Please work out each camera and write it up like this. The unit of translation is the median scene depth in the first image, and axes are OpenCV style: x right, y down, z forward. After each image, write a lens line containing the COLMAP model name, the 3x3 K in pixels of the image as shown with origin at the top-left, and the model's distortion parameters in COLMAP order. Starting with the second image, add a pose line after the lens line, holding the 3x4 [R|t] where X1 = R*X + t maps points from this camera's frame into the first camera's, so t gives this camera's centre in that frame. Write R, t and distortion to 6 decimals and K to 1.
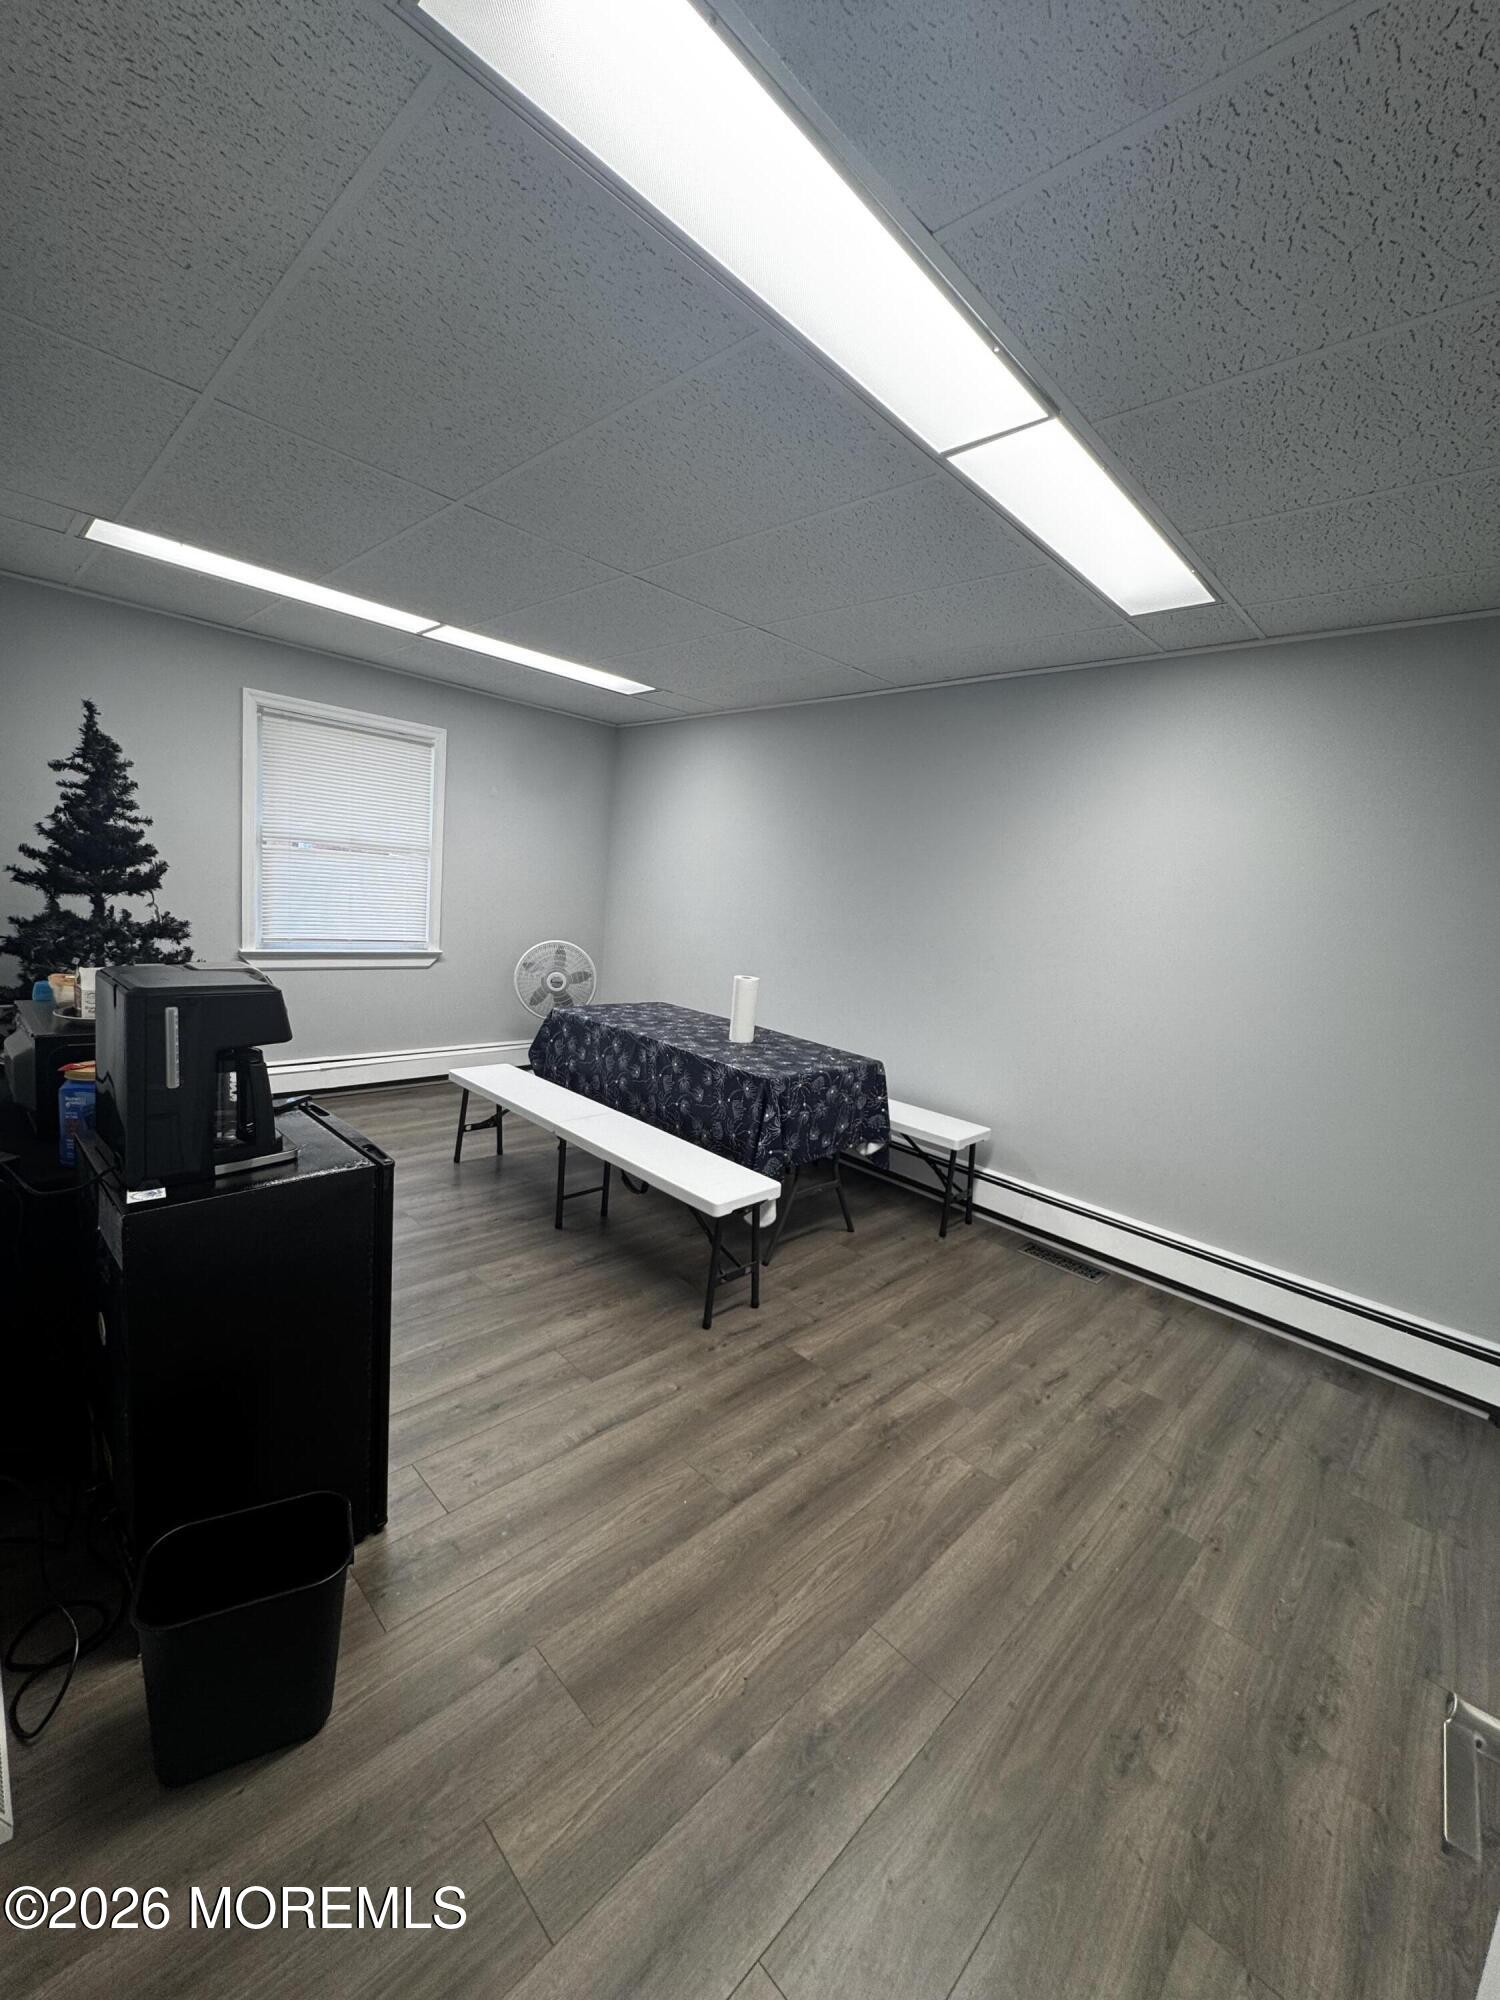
lens RADIAL K [[800.7, 0, 748.7], [0, 800.7, 990.8], [0, 0, 1]] dist [0.002187, -0.000037]
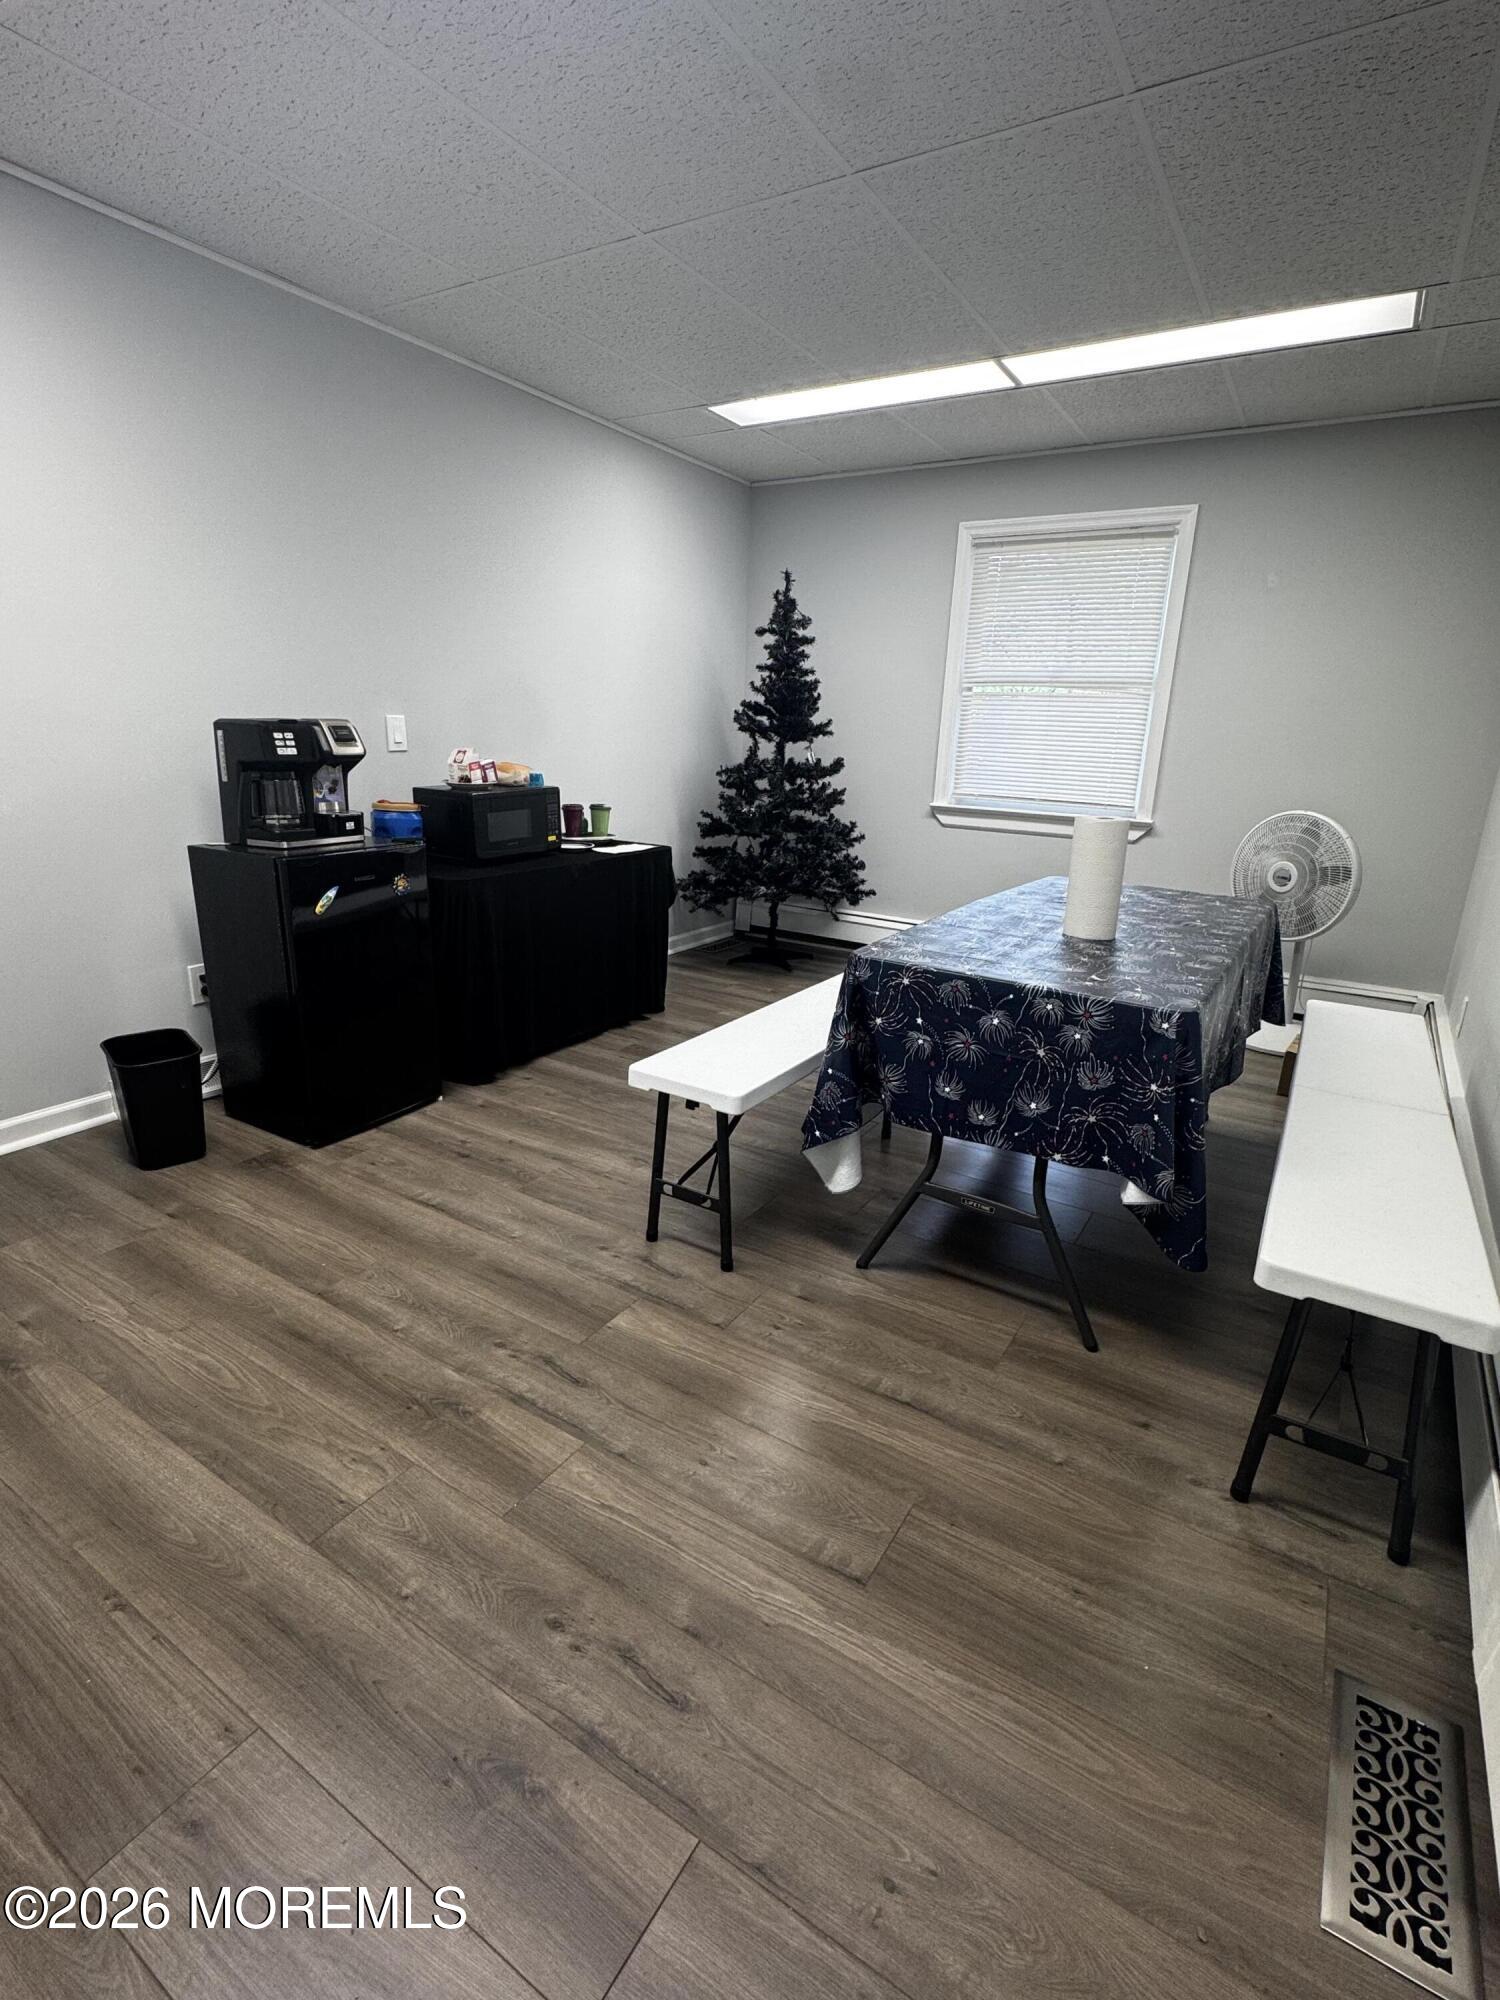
lens RADIAL K [[936.4, 0, 755.9], [0, 936.4, 1001.3], [0, 0, 1]] dist [-0.011016, 0.001695]
pose [[0.225028, 0.193391, -0.954967, 0.659134], [-0.143595, 0.975985, 0.163810, 0.041014], [0.963713, 0.100267, 0.247394, 0.743250]]
